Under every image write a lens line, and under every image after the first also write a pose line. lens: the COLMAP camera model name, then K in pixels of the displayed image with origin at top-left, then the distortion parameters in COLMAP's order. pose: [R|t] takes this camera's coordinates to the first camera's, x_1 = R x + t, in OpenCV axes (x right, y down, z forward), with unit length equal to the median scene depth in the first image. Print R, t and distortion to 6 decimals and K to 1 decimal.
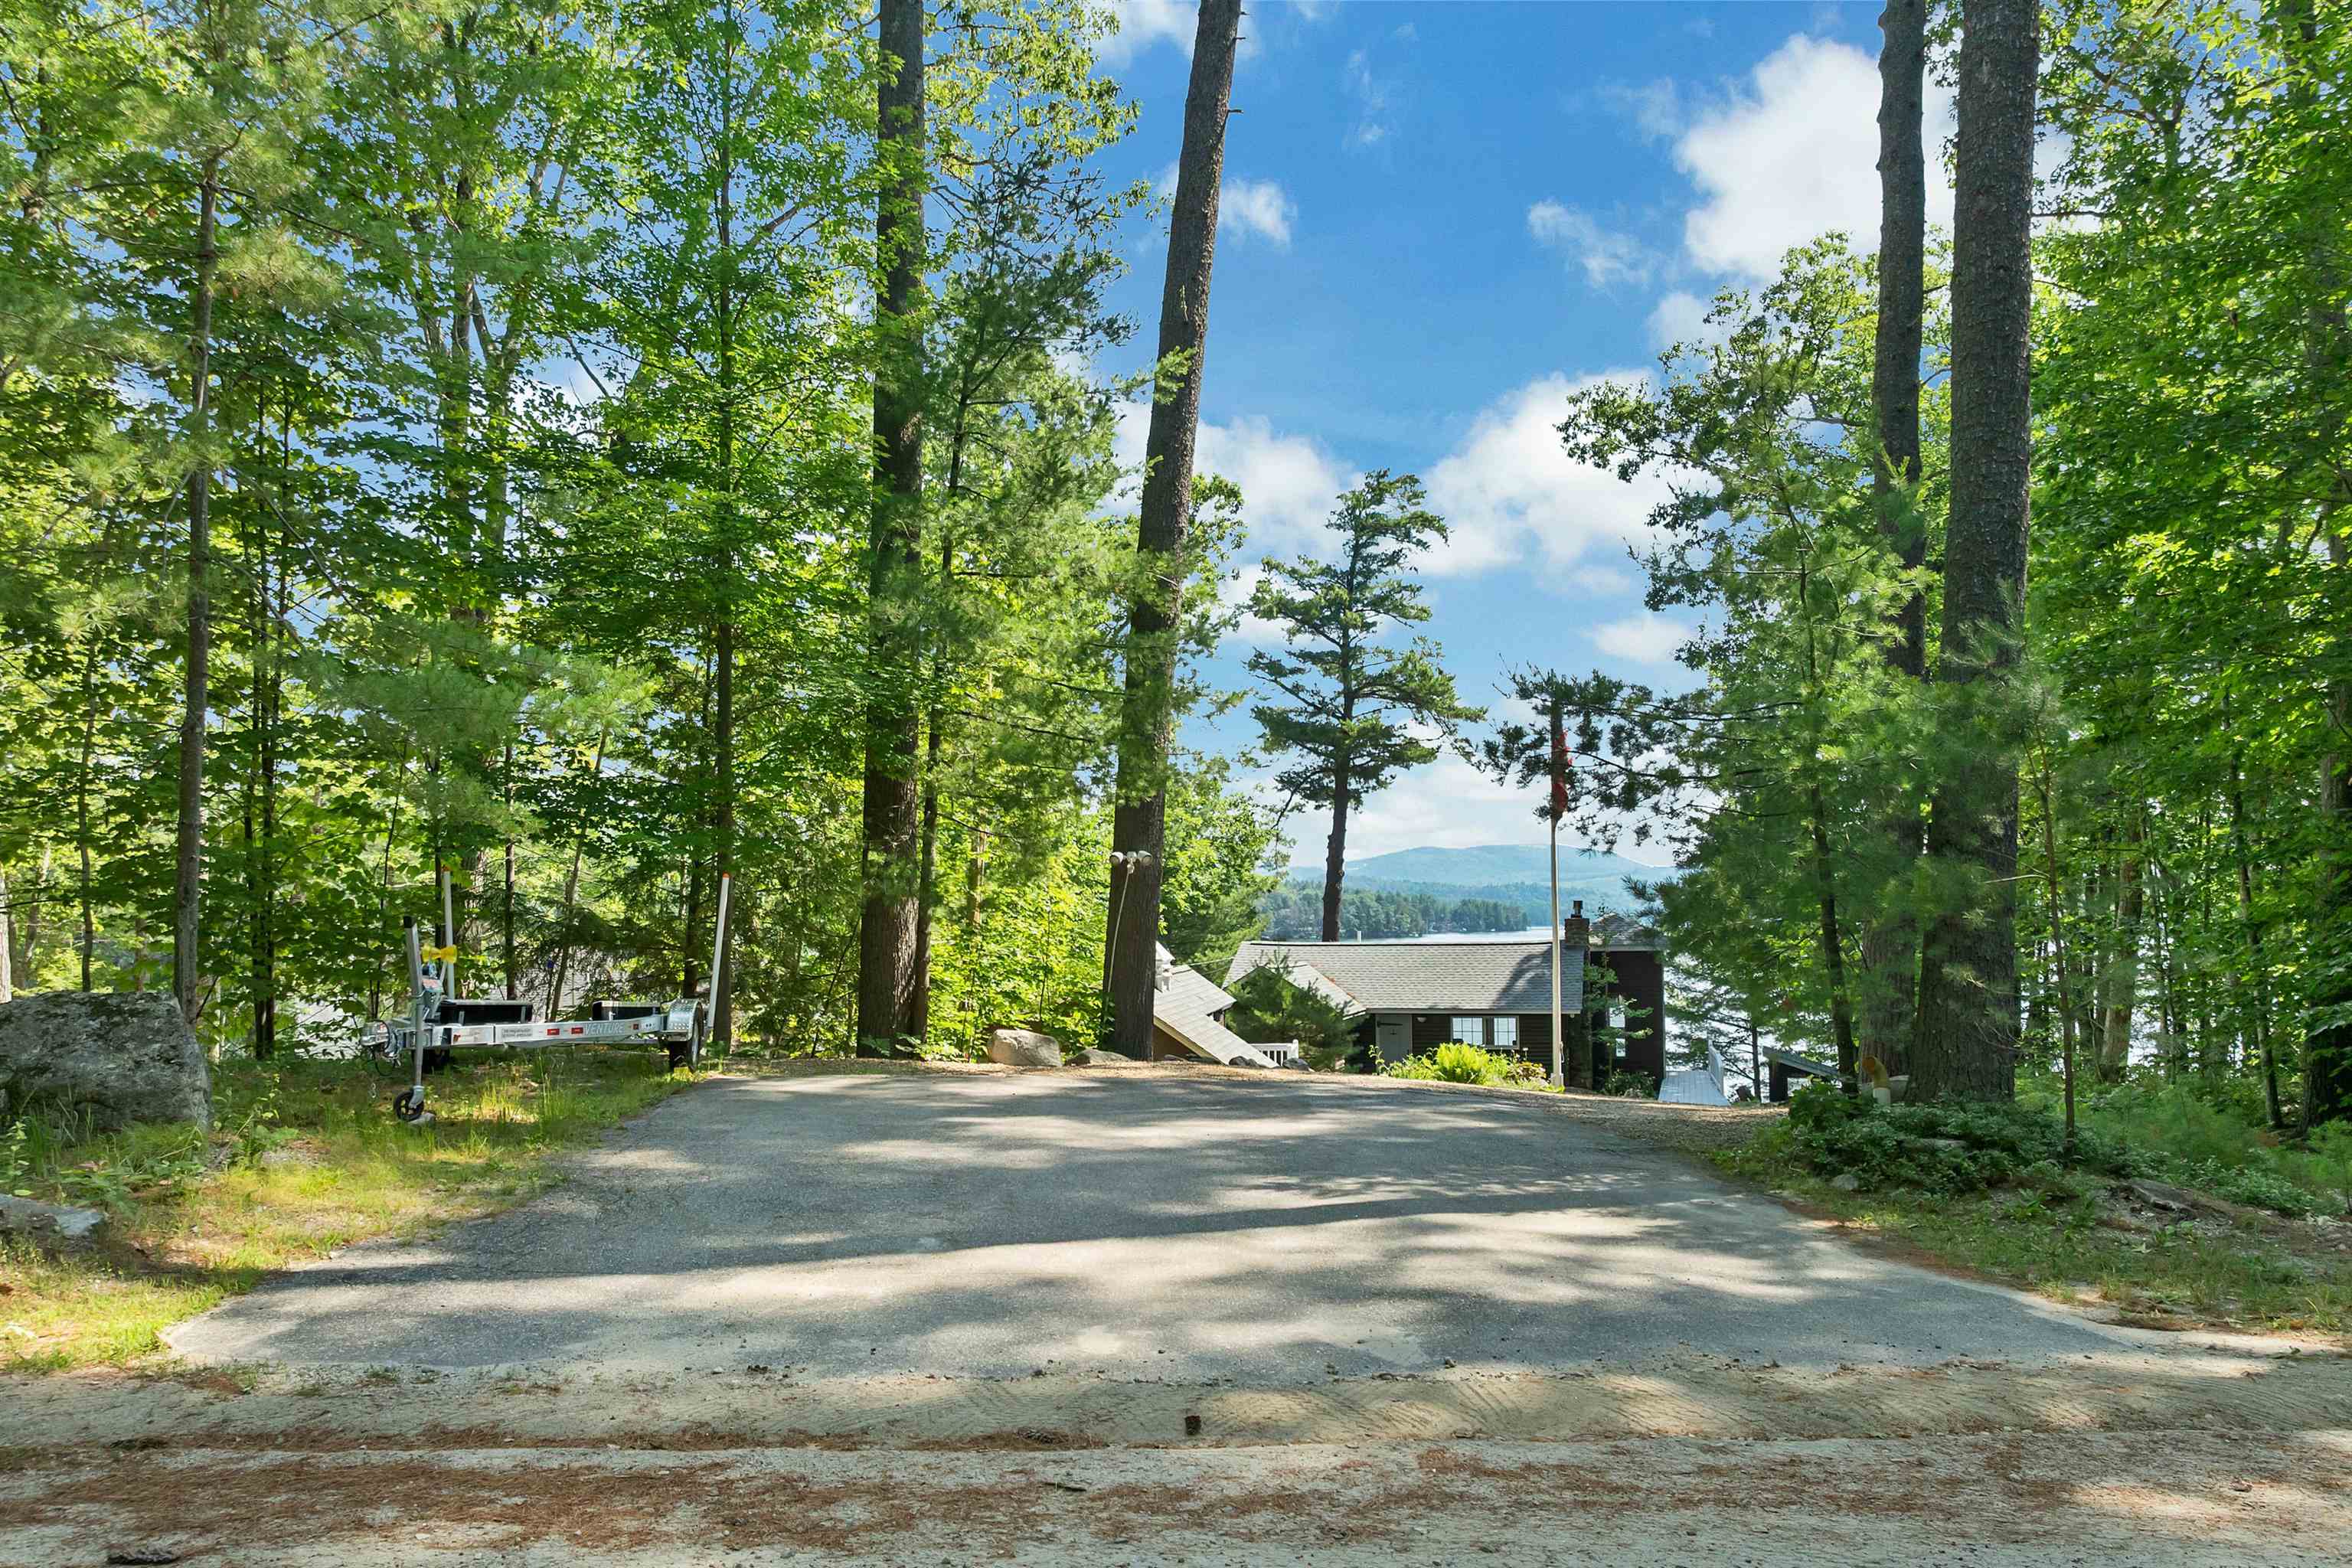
lens RADIAL K [[1721.6, 0, 1176.0], [0, 1721.6, 784.0], [0, 0, 1]] dist [-0.077934, 0.000302]
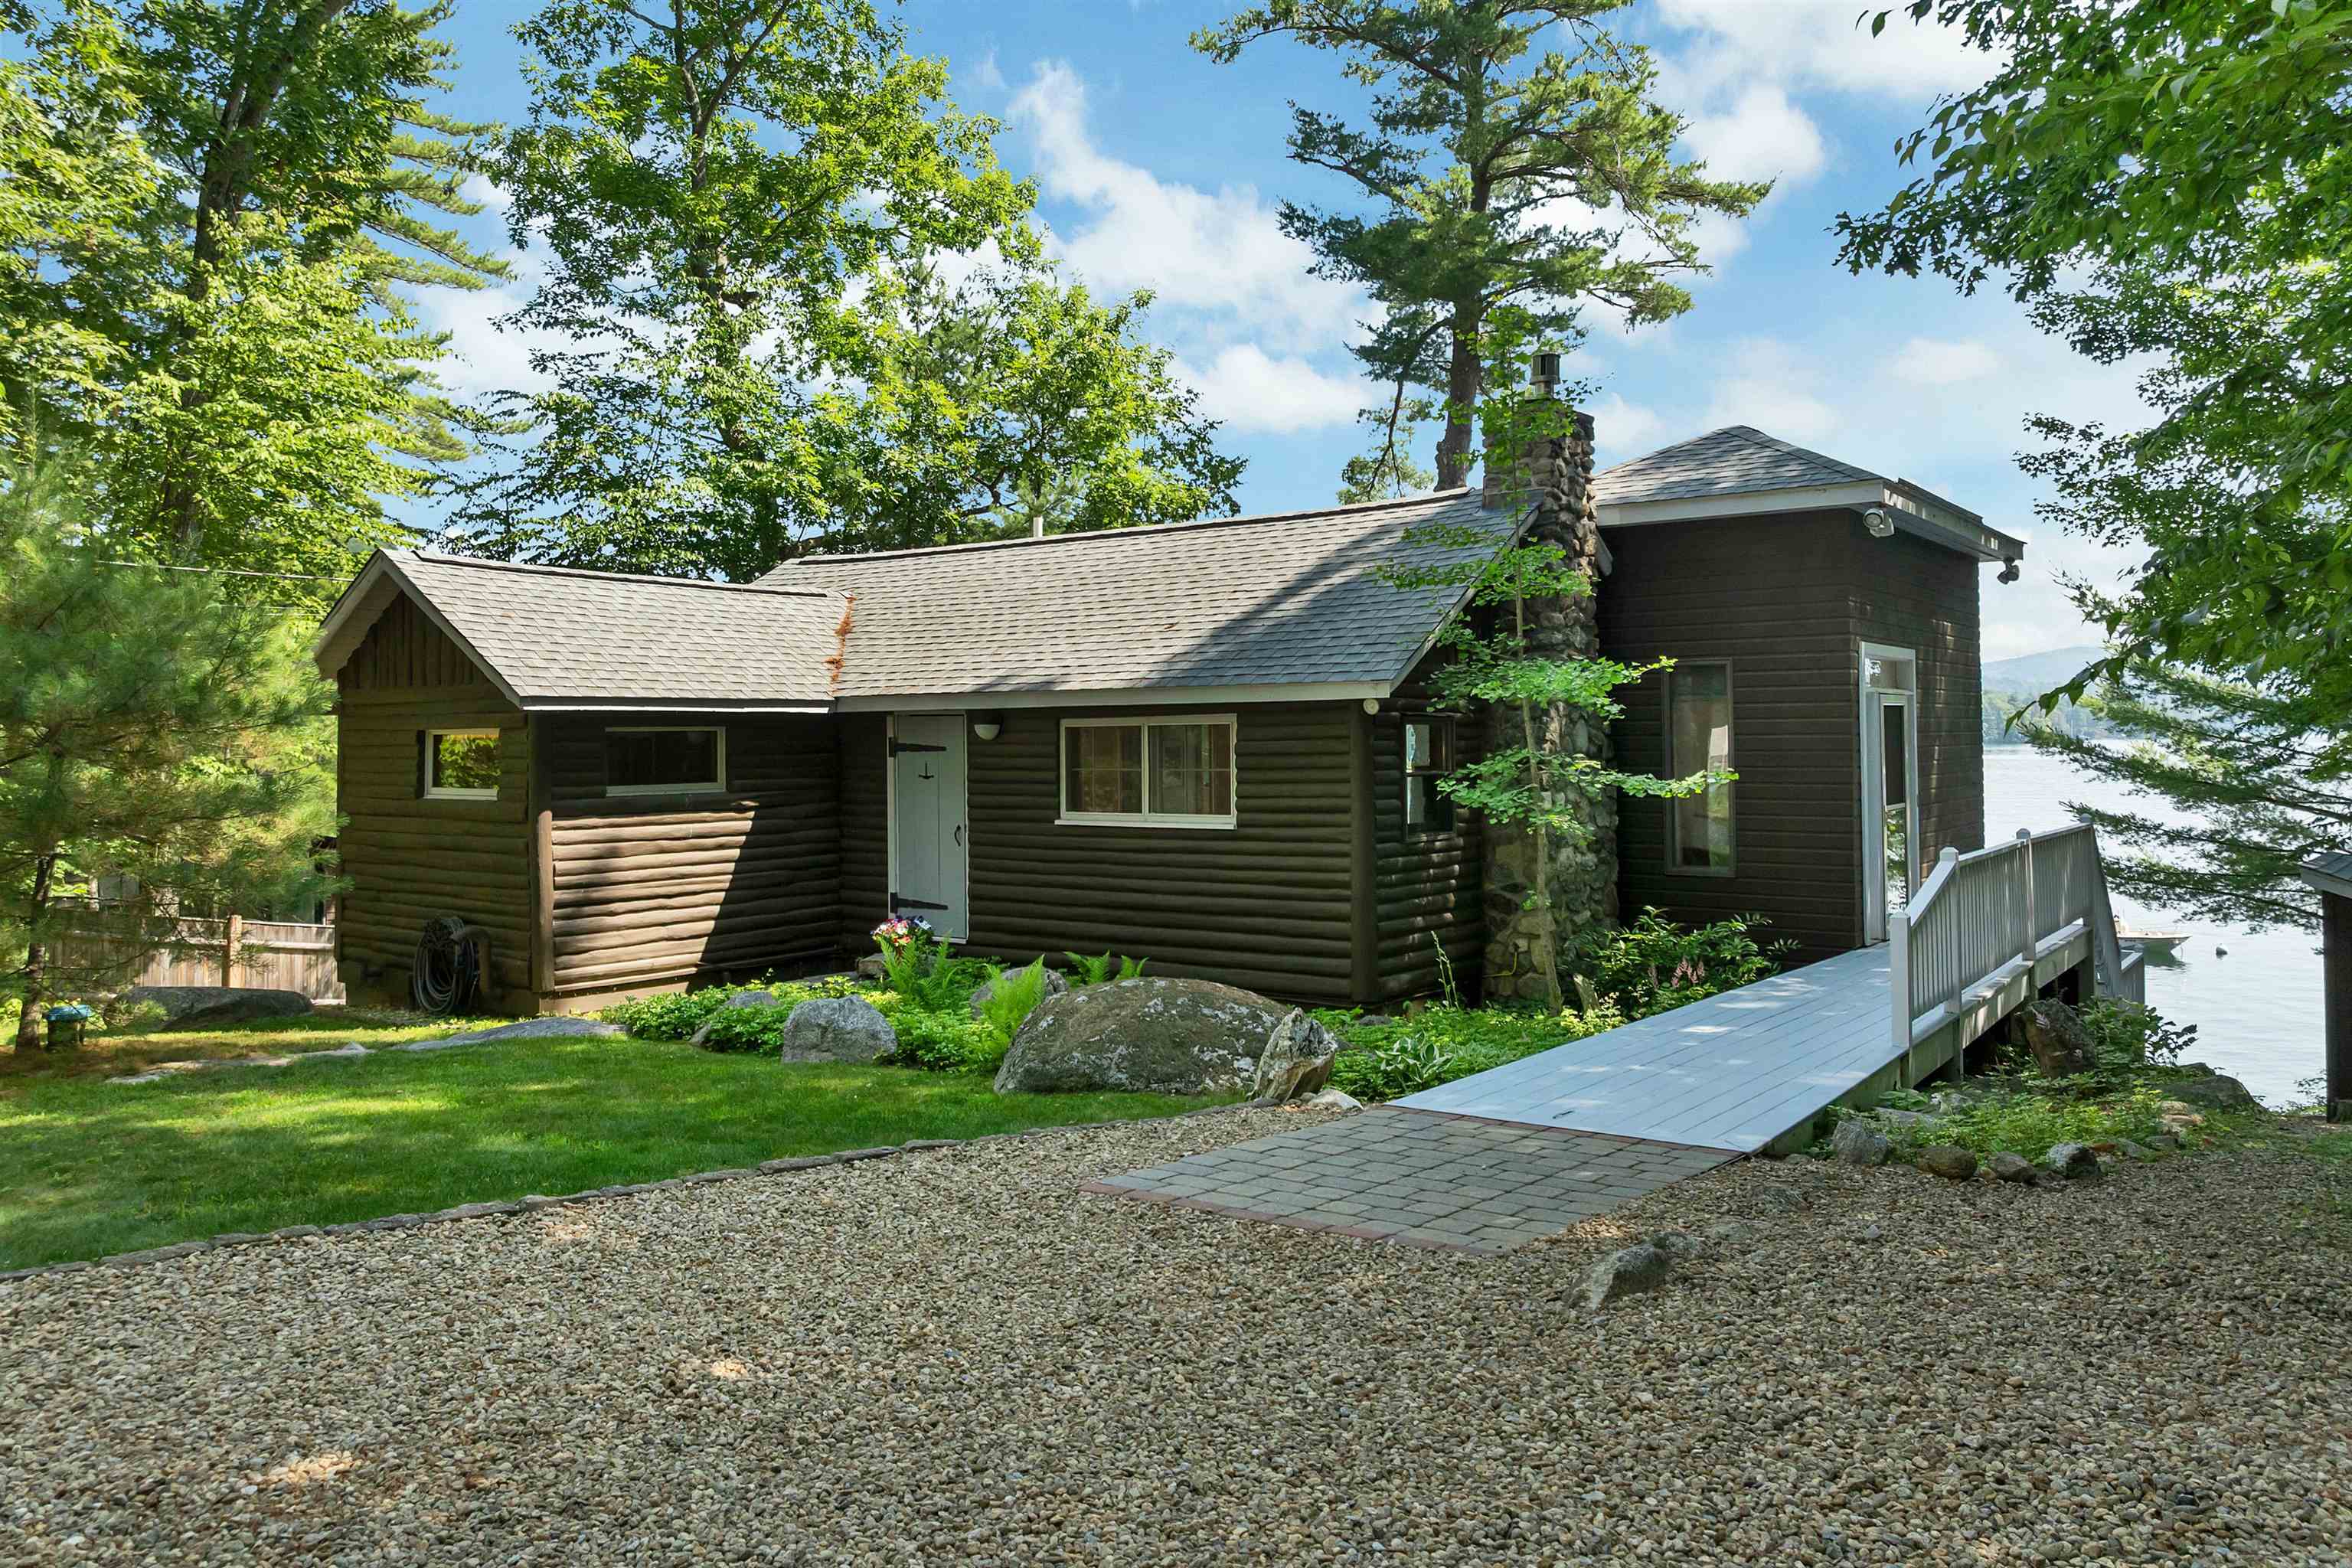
lens RADIAL K [[1709.5, 0, 1182.1], [0, 1709.5, 747.2], [0, 0, 1]] dist [-0.030696, 0.001721]
pose [[0.932521, -0.002345, -0.361107, 0.202652], [0.032903, 0.996371, 0.078498, 0.077484], [0.359613, -0.085083, 0.929215, 0.467014]]
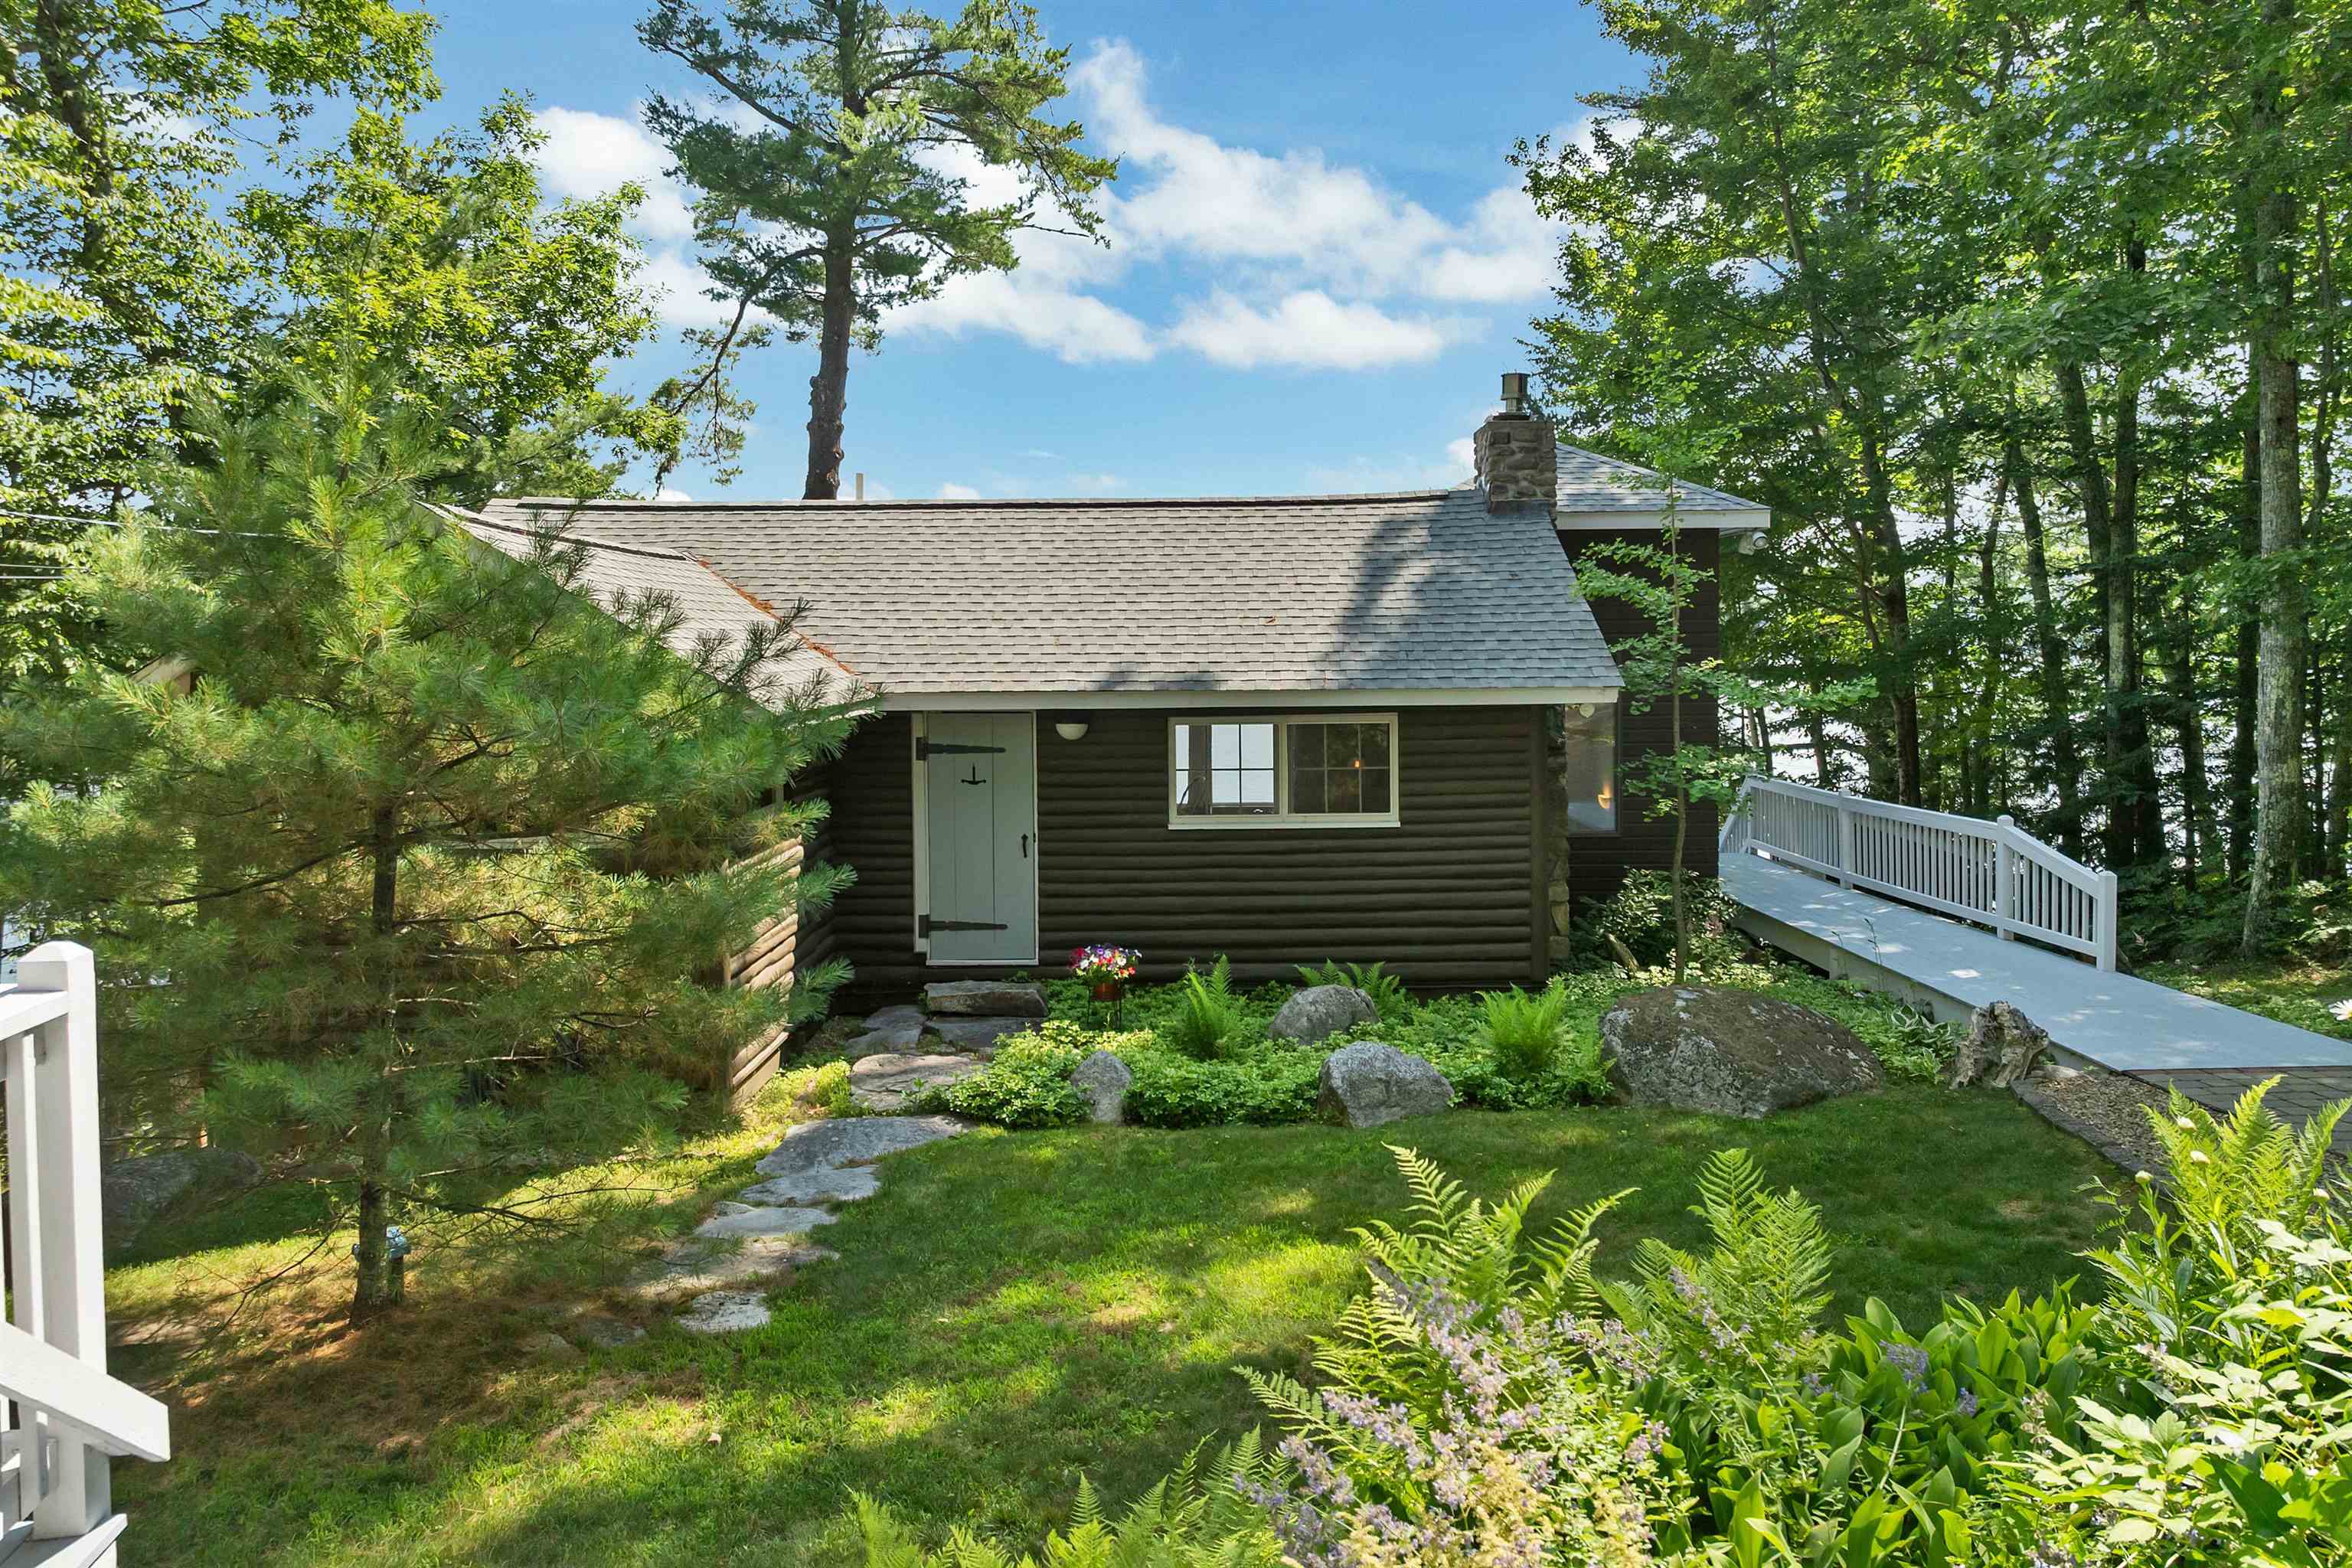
lens RADIAL K [[1709.5, 0, 1182.1], [0, 1709.5, 747.2], [0, 0, 1]] dist [-0.030696, 0.001721]
pose [[0.962720, -0.020422, 0.269729, 0.054873], [-0.016911, 0.990651, 0.135365, 0.066109], [-0.269972, -0.134880, 0.953374, 0.467224]]
